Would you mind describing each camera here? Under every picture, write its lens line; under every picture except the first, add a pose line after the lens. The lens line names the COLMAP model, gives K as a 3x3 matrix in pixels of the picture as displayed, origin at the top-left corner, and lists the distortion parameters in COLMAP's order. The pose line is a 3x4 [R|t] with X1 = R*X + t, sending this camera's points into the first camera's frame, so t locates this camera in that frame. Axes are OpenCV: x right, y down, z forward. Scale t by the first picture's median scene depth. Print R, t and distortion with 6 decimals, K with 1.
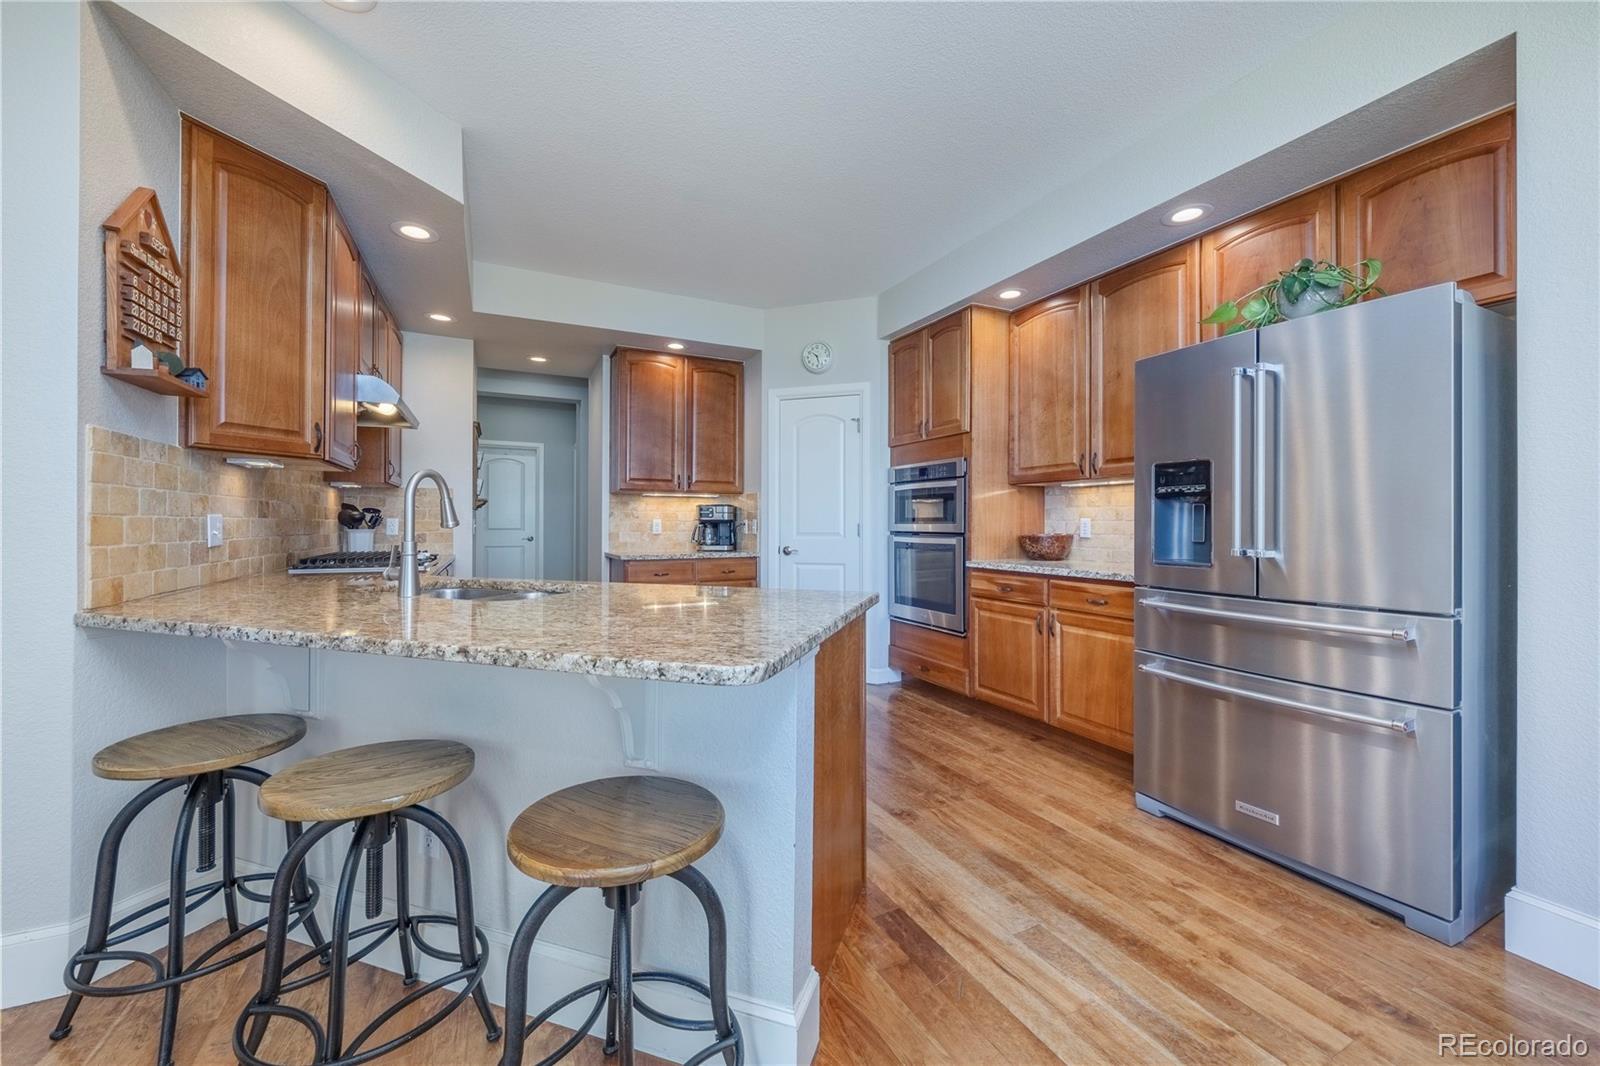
lens RADIAL K [[616.8, 0, 806.8], [0, 616.8, 524.8], [0, 0, 1]] dist [-0.003898, -0.000460]
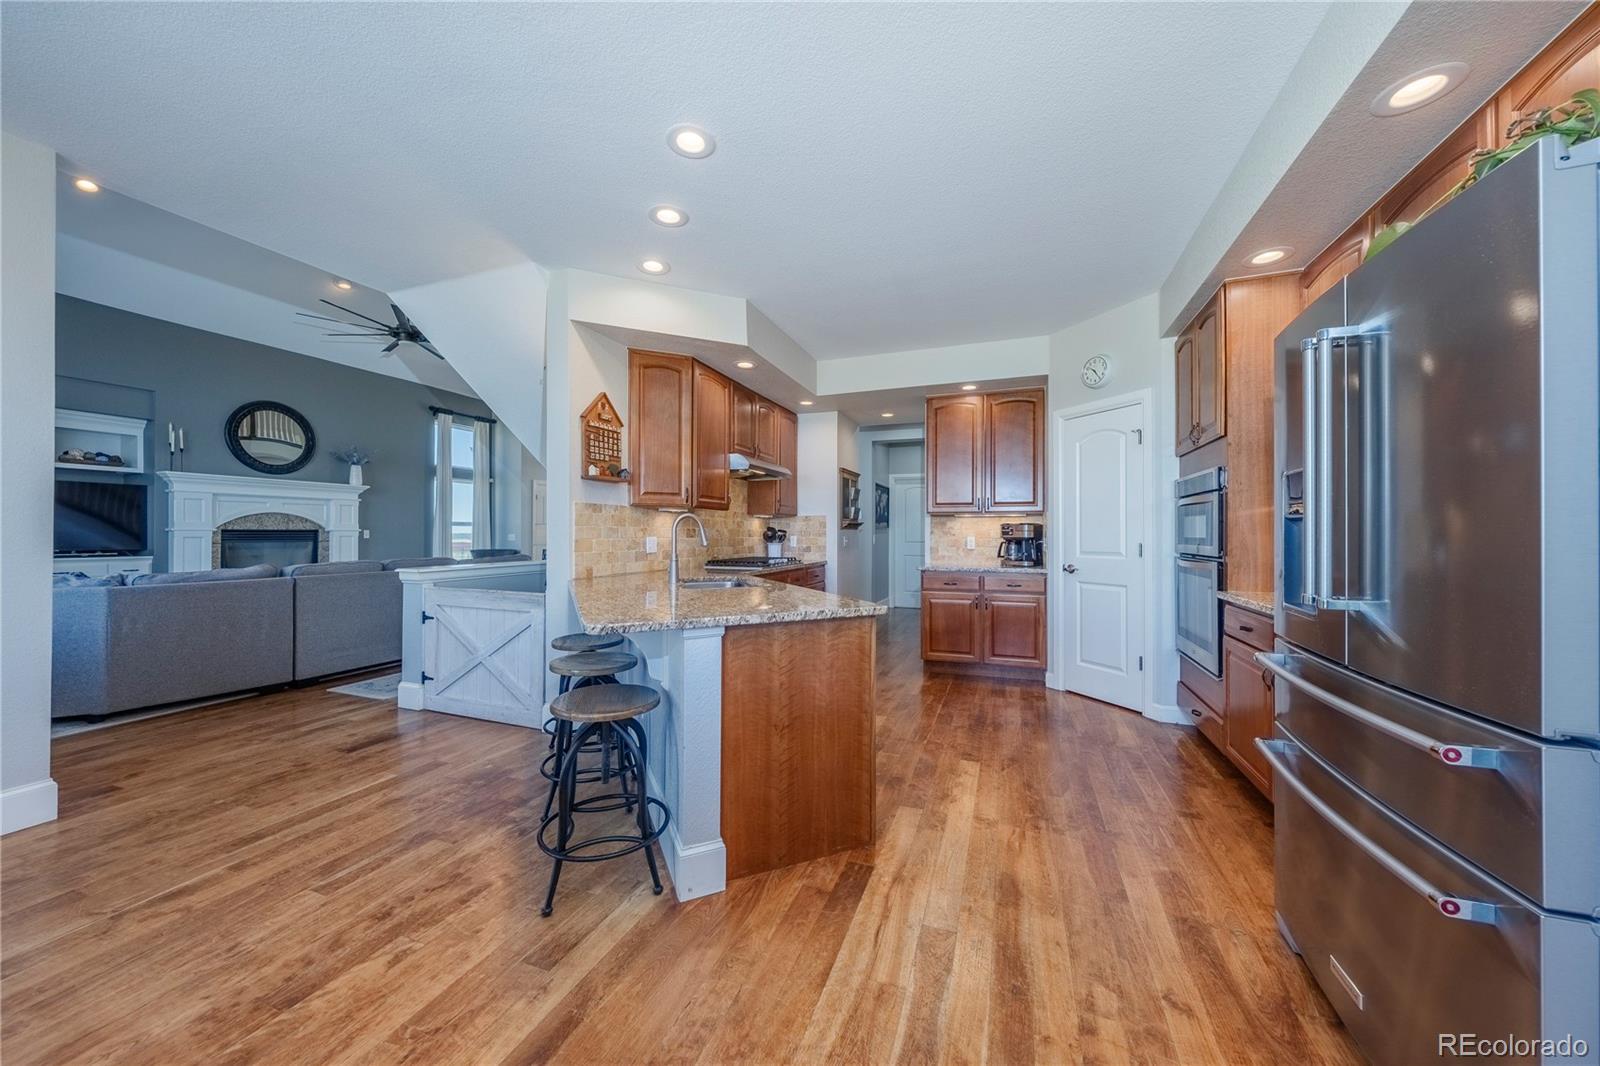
lens RADIAL K [[560.6, 0, 802.2], [0, 560.6, 533.1], [0, 0, 1]] dist [-0.000068, -0.000040]
pose [[0.678315, -0.001291, -0.734770, 0.610542], [-0.002779, 0.999987, -0.004322, -0.019746], [0.734766, 0.004973, 0.678303, 0.102687]]
